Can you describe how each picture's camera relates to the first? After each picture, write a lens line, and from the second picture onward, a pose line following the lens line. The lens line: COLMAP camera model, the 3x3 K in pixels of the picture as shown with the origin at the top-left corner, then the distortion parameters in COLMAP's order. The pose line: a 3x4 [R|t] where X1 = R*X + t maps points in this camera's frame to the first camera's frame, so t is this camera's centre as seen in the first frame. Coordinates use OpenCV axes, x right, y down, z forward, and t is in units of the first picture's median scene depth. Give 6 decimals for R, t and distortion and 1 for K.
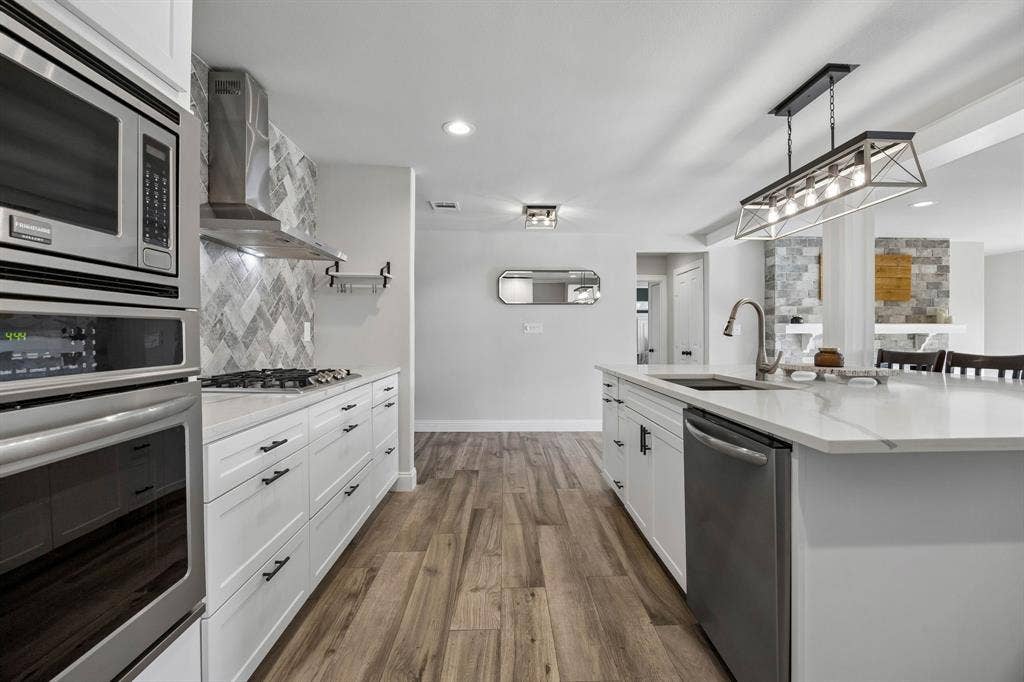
lens RADIAL K [[436.4, 0, 512.6], [0, 436.4, 335.3], [0, 0, 1]] dist [0.000034, 0.000009]
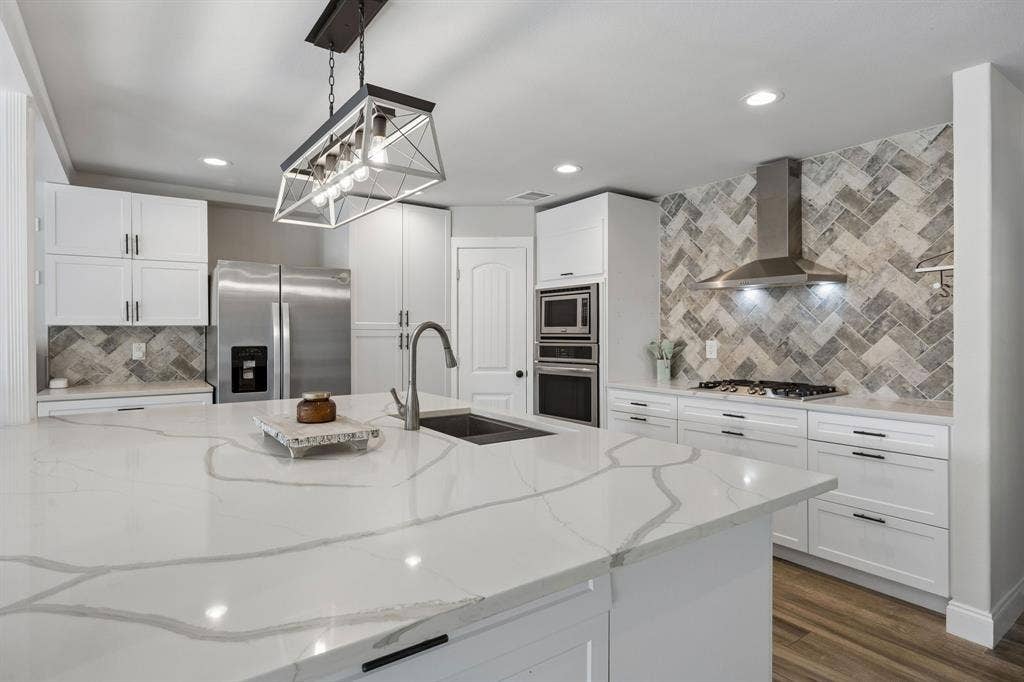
lens RADIAL K [[551.9, 0, 514.8], [0, 551.9, 331.5], [0, 0, 1]] dist [-0.000734, -0.000068]
pose [[-0.820775, -0.001540, -0.571250, 0.929783], [0.000980, 0.999991, -0.004103, -0.057832], [0.571251, -0.003928, -0.820766, 1.788861]]
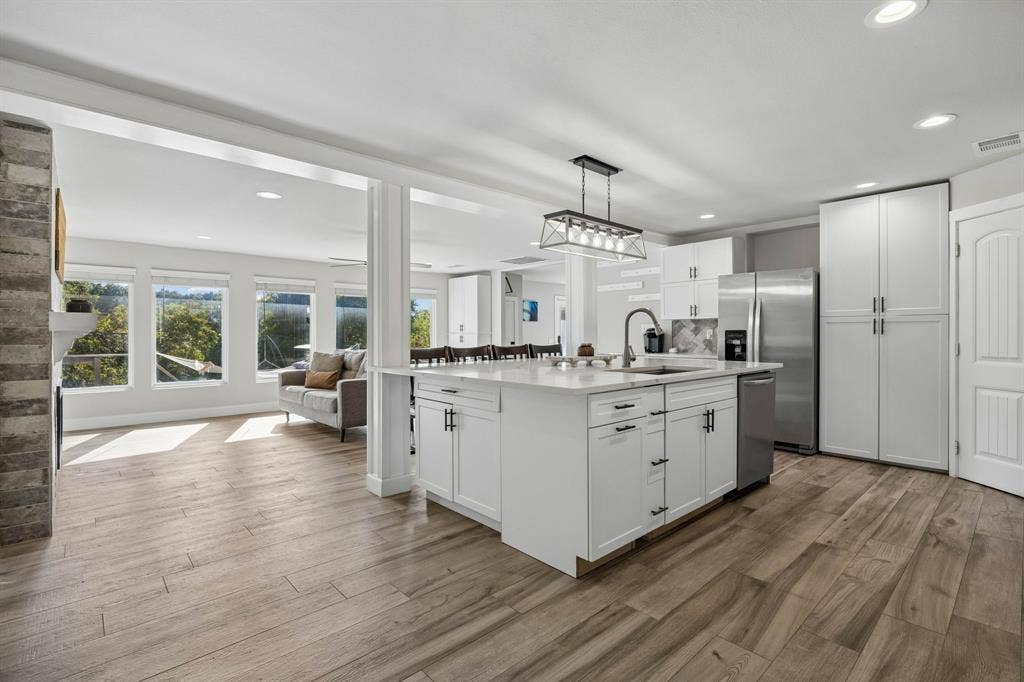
lens RADIAL K [[478.7, 0, 512.0], [0, 478.7, 341.0], [0, 0, 1]] dist [-0.009563, -0.000059]
pose [[-0.660985, -0.008908, 0.750346, -0.310307], [0.000975, 0.999918, 0.012731, -0.000998], [-0.750398, 0.009146, -0.660923, 2.158734]]
